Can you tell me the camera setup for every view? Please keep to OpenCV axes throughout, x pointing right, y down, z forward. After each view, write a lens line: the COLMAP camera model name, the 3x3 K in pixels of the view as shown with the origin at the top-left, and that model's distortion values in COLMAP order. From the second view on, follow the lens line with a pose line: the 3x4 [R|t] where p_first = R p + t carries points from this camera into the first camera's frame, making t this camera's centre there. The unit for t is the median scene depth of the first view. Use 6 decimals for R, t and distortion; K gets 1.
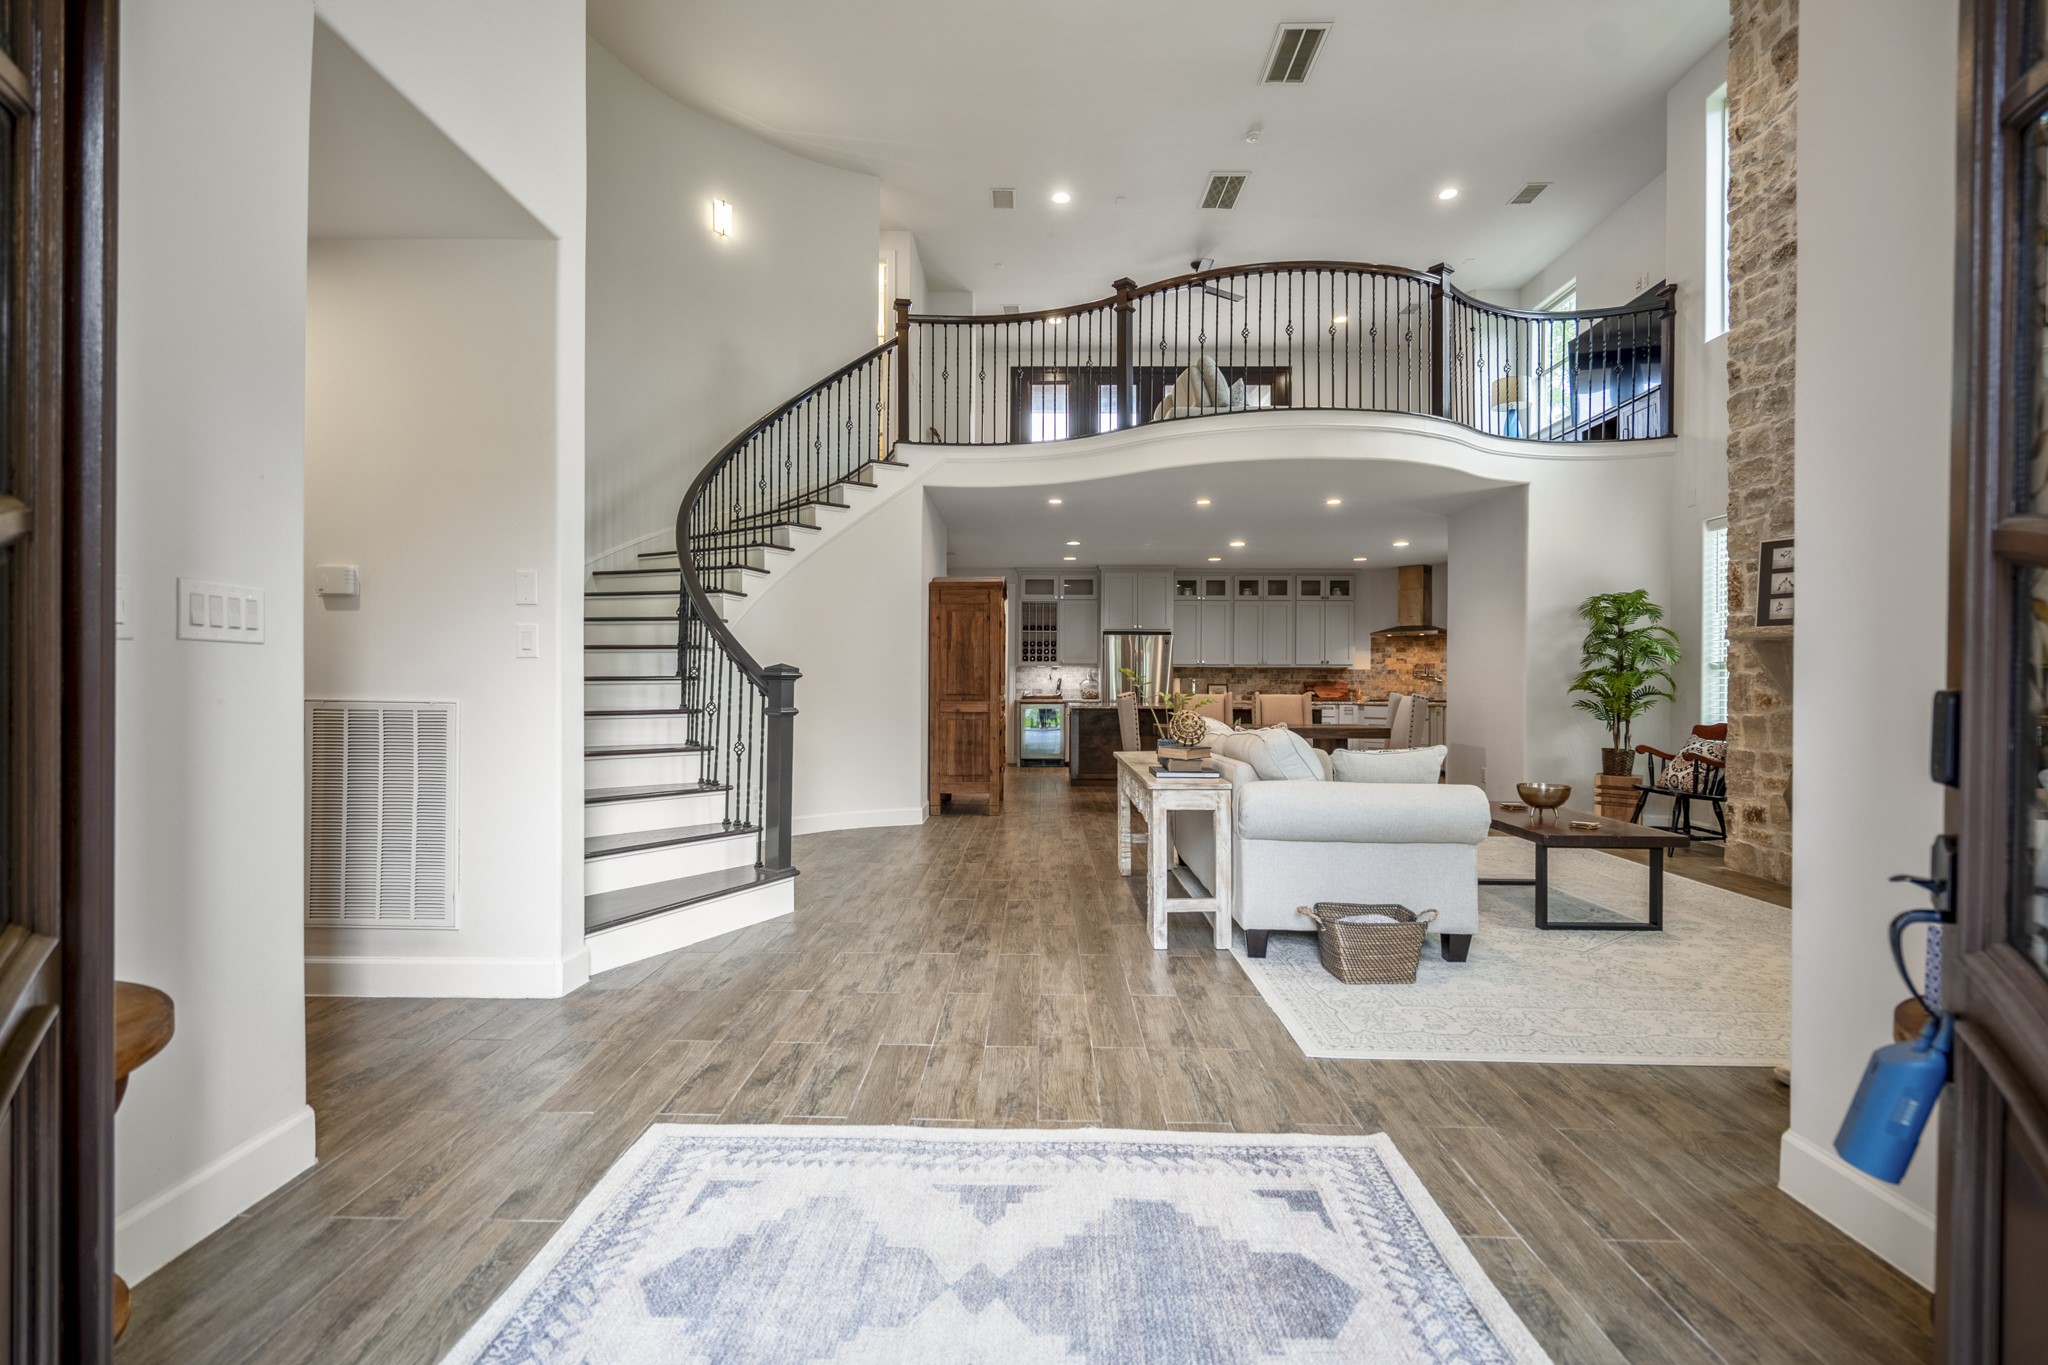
lens RADIAL K [[967.0, 0, 989.1], [0, 967.0, 707.8], [0, 0, 1]] dist [-0.046035, 0.014871]
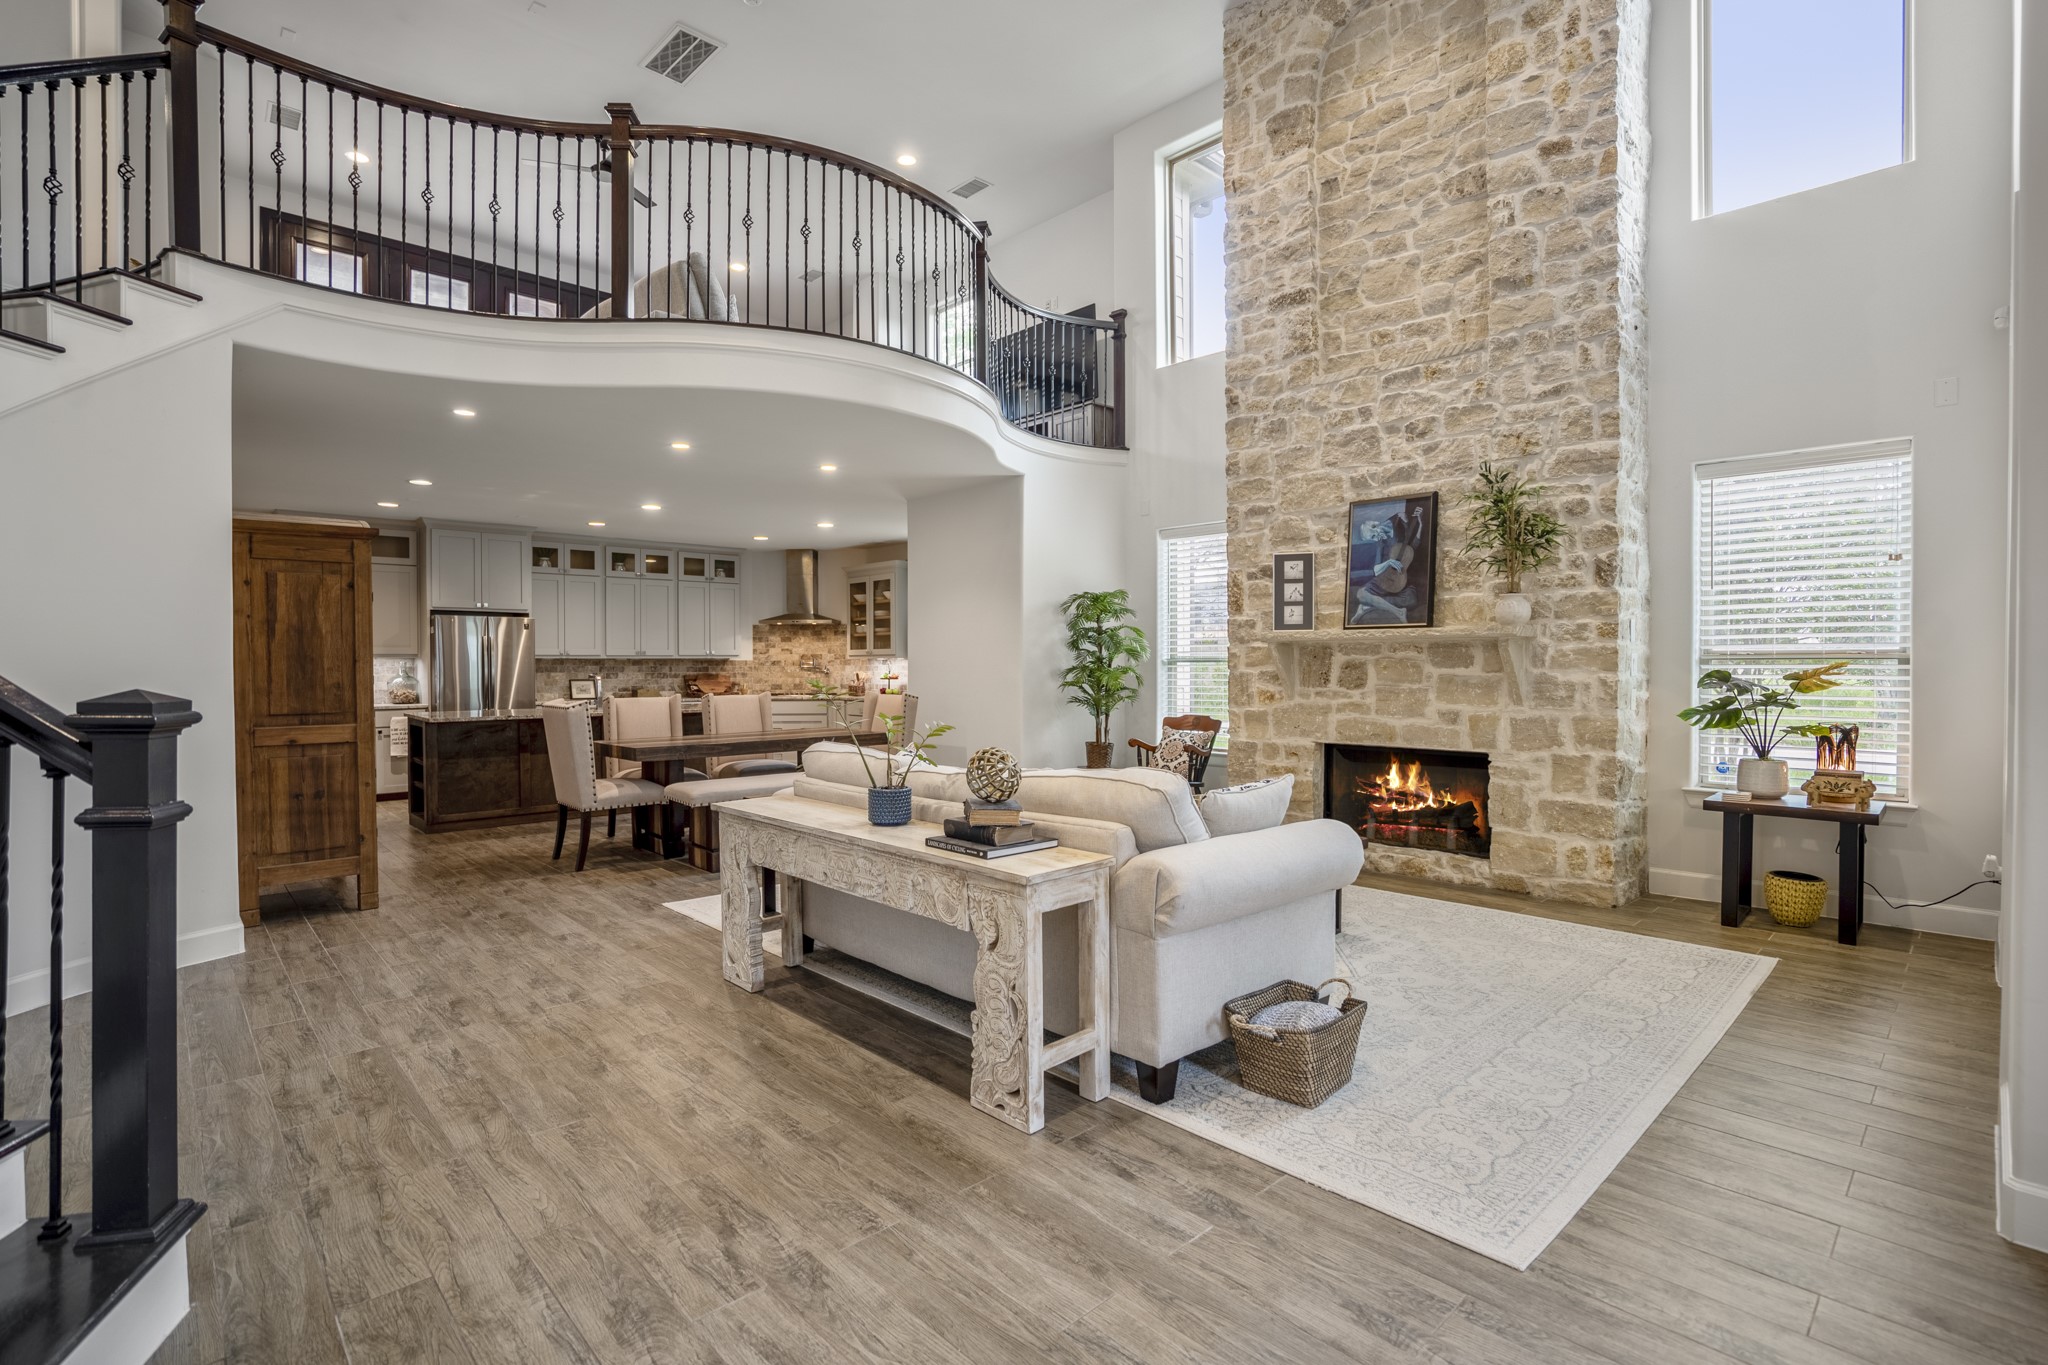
lens RADIAL K [[967.0, 0, 1023.2], [0, 967.0, 680.1], [0, 0, 1]] dist [-0.046035, 0.014871]
pose [[0.688965, -0.018572, 0.724557, -0.159131], [0.025962, 0.999662, 0.000937, -0.026786], [-0.724329, 0.018166, 0.689215, 0.322102]]
